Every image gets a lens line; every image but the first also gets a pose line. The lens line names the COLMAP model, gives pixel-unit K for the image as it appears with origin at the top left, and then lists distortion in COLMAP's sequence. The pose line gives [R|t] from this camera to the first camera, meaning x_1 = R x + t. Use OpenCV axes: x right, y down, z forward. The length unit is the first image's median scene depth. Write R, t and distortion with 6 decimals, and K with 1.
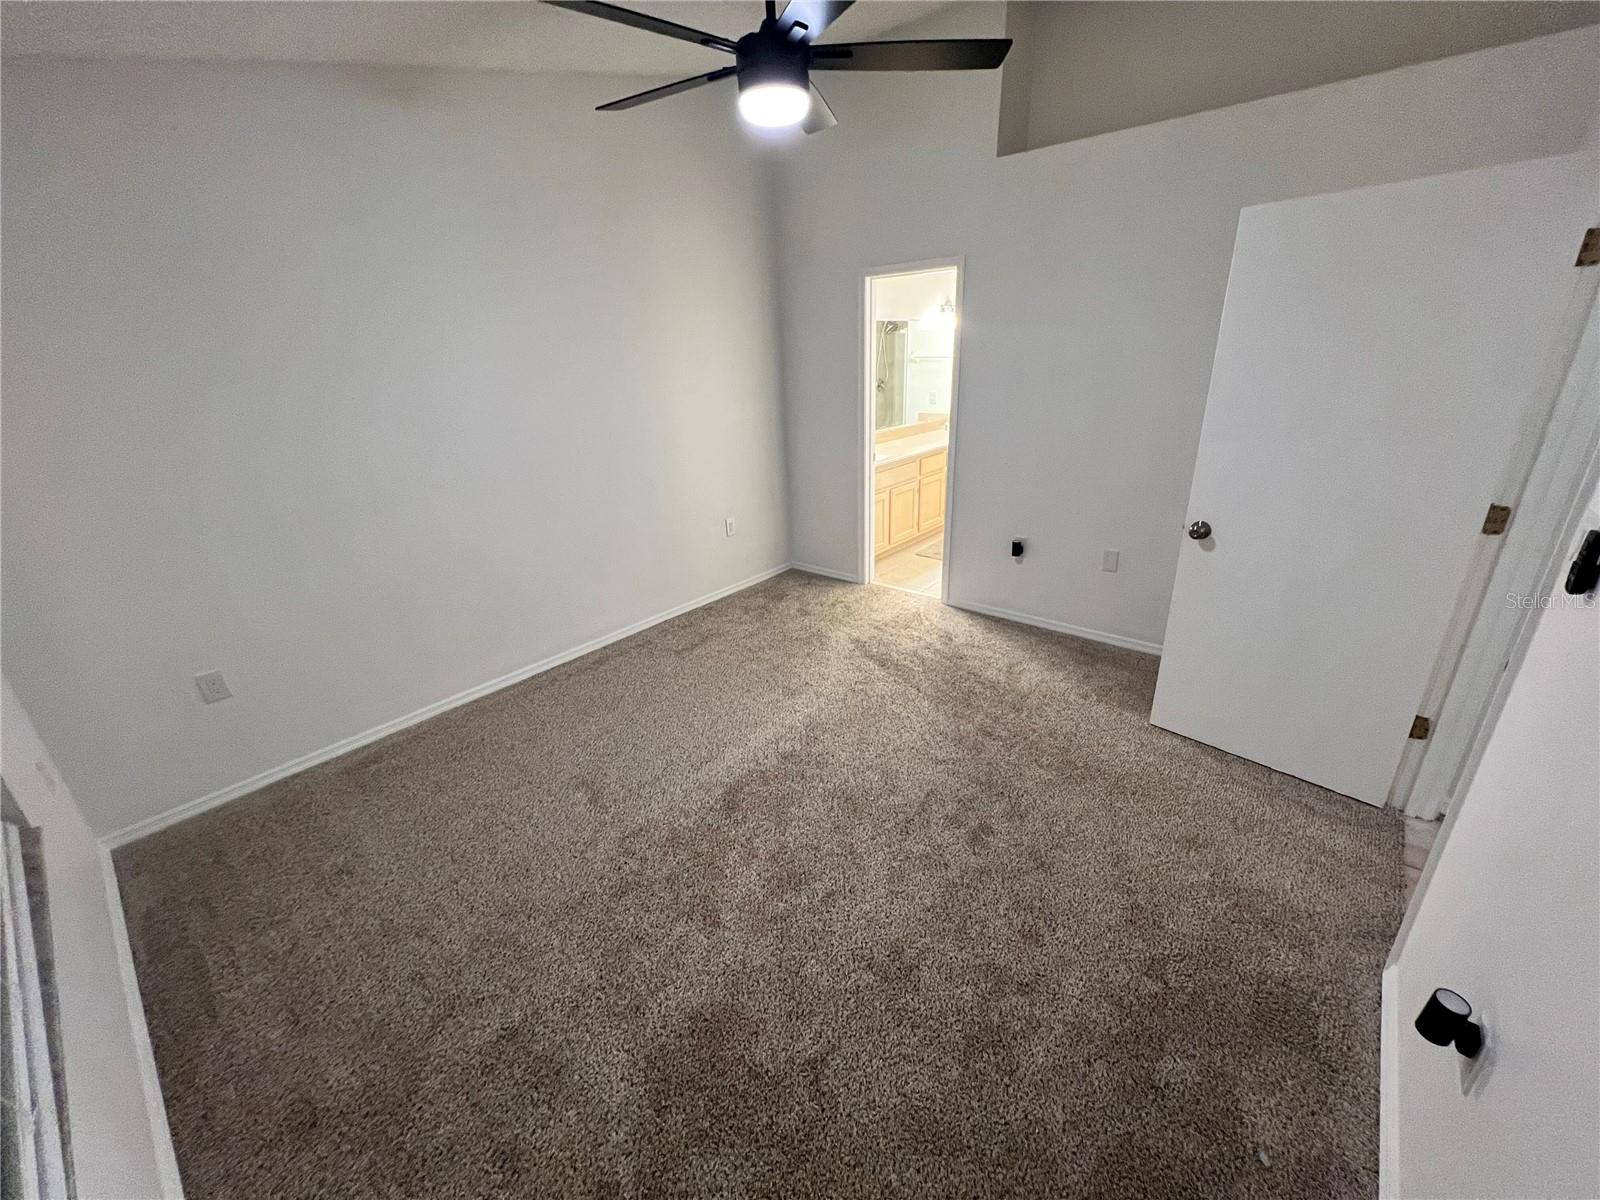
lens RADIAL K [[637.0, 0, 799.9], [0, 637.0, 593.2], [0, 0, 1]] dist [0.000286, 0.000199]
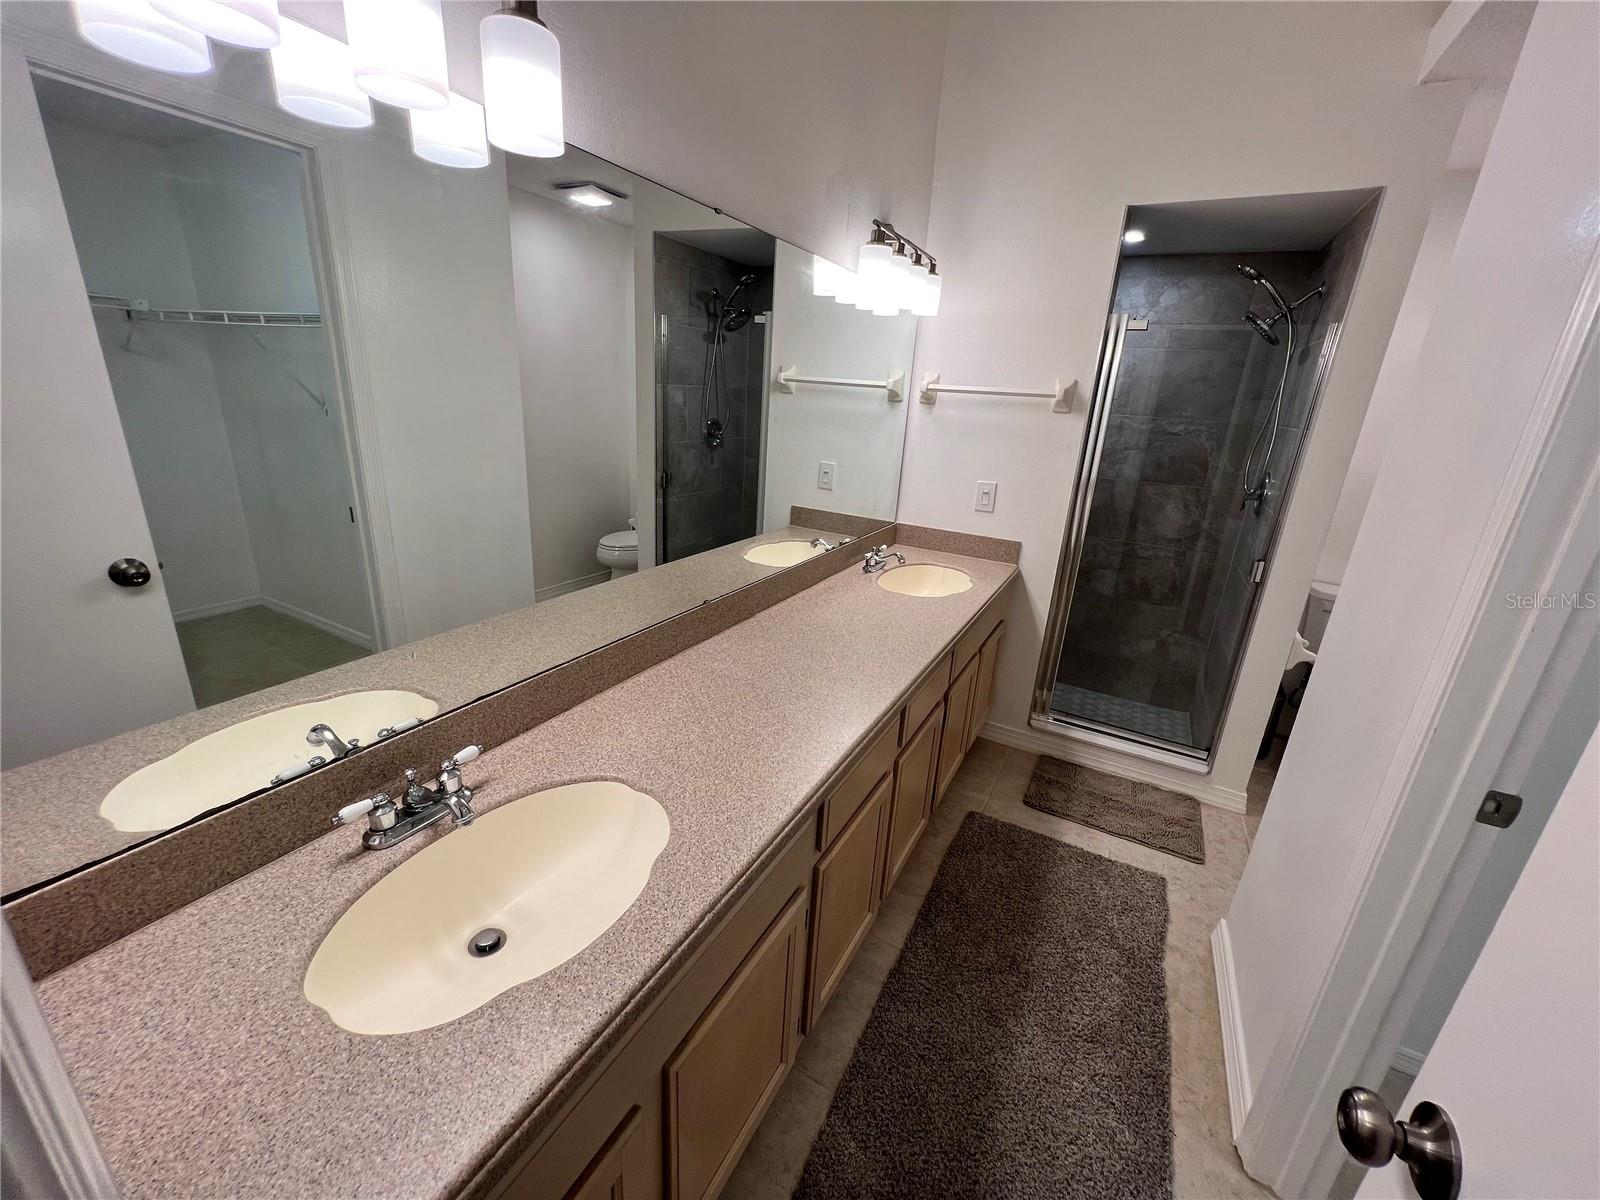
lens RADIAL K [[637.0, 0, 799.9], [0, 637.0, 593.2], [0, 0, 1]] dist [0.000286, 0.000199]
pose [[0.975061, 0.019447, 0.221083, 0.104048], [-0.010149, 0.999019, -0.043115, -0.222570], [-0.221704, 0.039796, 0.974302, 0.623185]]
